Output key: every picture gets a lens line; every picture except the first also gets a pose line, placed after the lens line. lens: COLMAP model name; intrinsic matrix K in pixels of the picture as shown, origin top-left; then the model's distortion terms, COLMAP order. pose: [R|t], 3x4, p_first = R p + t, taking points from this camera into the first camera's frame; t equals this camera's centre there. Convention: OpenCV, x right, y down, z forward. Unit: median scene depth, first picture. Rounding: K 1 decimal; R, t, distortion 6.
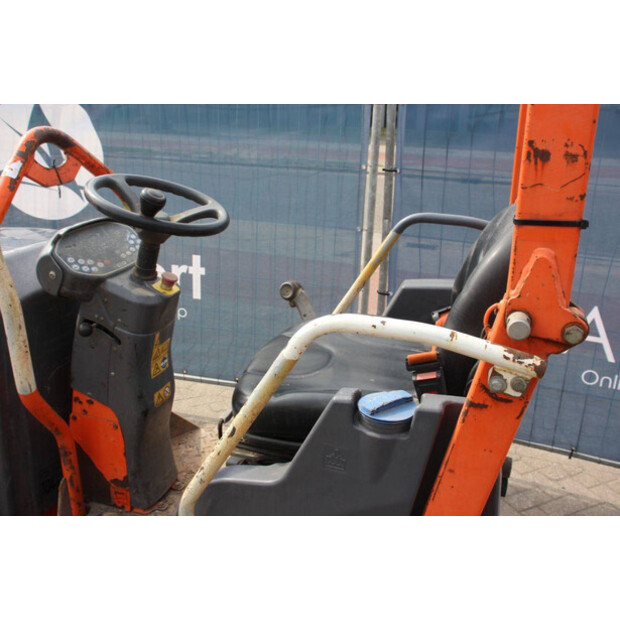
lens RADIAL K [[595.7, 0, 306.1], [0, 595.7, 307.7], [0, 0, 1]] dist [-0.046594, 0.000000]
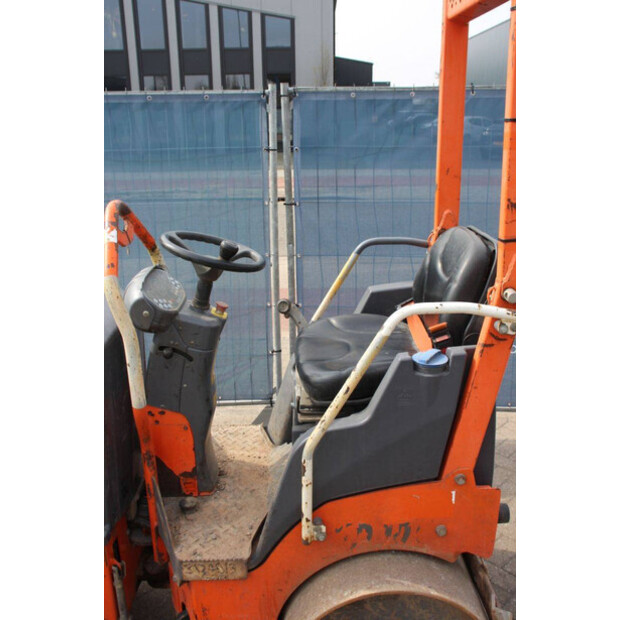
lens RADIAL K [[595.7, 0, 310.3], [0, 595.7, 308.7], [0, 0, 1]] dist [-0.046594, 0.000000]
pose [[0.940492, -0.133663, 0.312425, -0.435559], [0.144029, 0.989521, -0.010227, -0.000955], [-0.307784, 0.054617, 0.949887, -0.304075]]
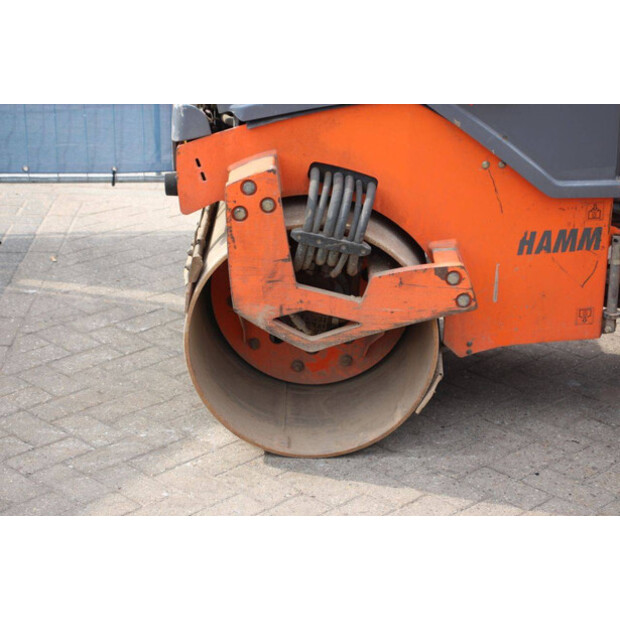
lens RADIAL K [[1408.7, 0, 306.1], [0, 1408.7, 310.4], [0, 0, 1]] dist [0.352589, 0.000000]
pose [[0.941352, -0.136377, 0.308637, -1.794795], [0.123576, 0.990474, 0.060748, 0.378941], [-0.313982, -0.019045, 0.949238, -1.145522]]
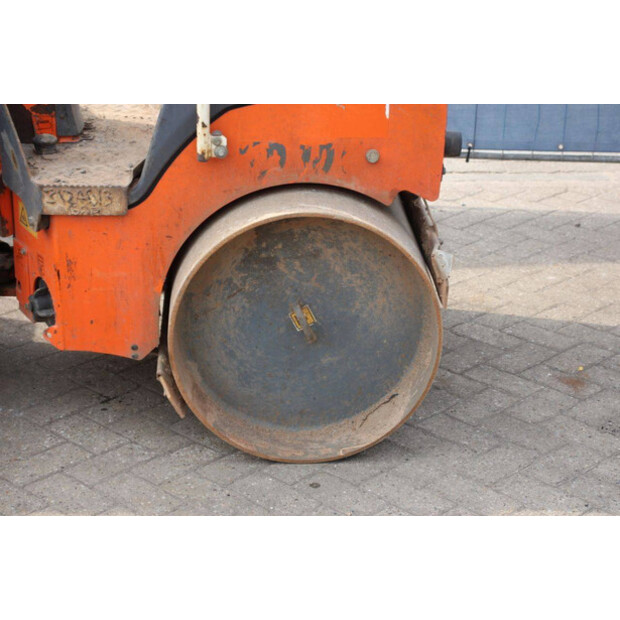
lens RADIAL K [[1408.7, 0, 313.5], [0, 1408.7, 314.9], [0, 0, 1]] dist [0.352589, 0.000000]
pose [[0.929274, -0.147581, 0.338629, -0.759283], [0.121581, 0.987843, 0.096875, 0.467185], [-0.348809, -0.048853, 0.935920, -1.301088]]
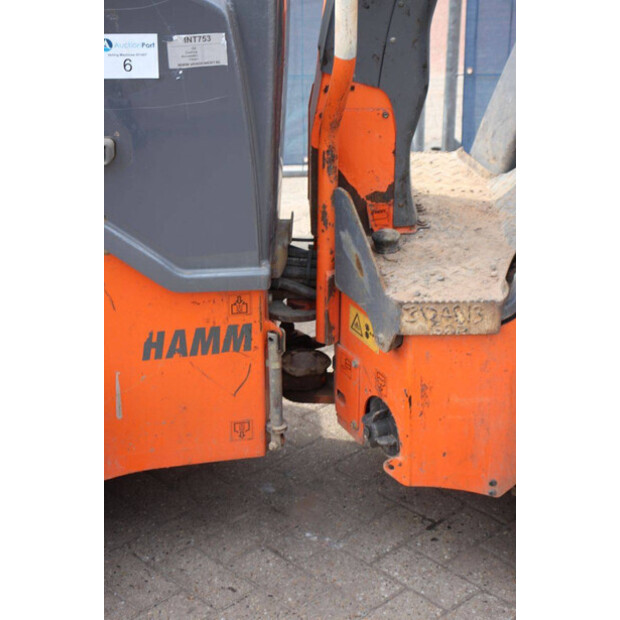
lens RADIAL K [[1408.7, 0, 309.0], [0, 1408.7, 306.1], [0, 0, 1]] dist [0.352589, 0.000000]
pose [[0.942331, -0.167287, 0.289875, -1.006368], [0.132068, 0.981698, 0.137211, 0.178497], [-0.307524, -0.091015, 0.947178, -0.771703]]
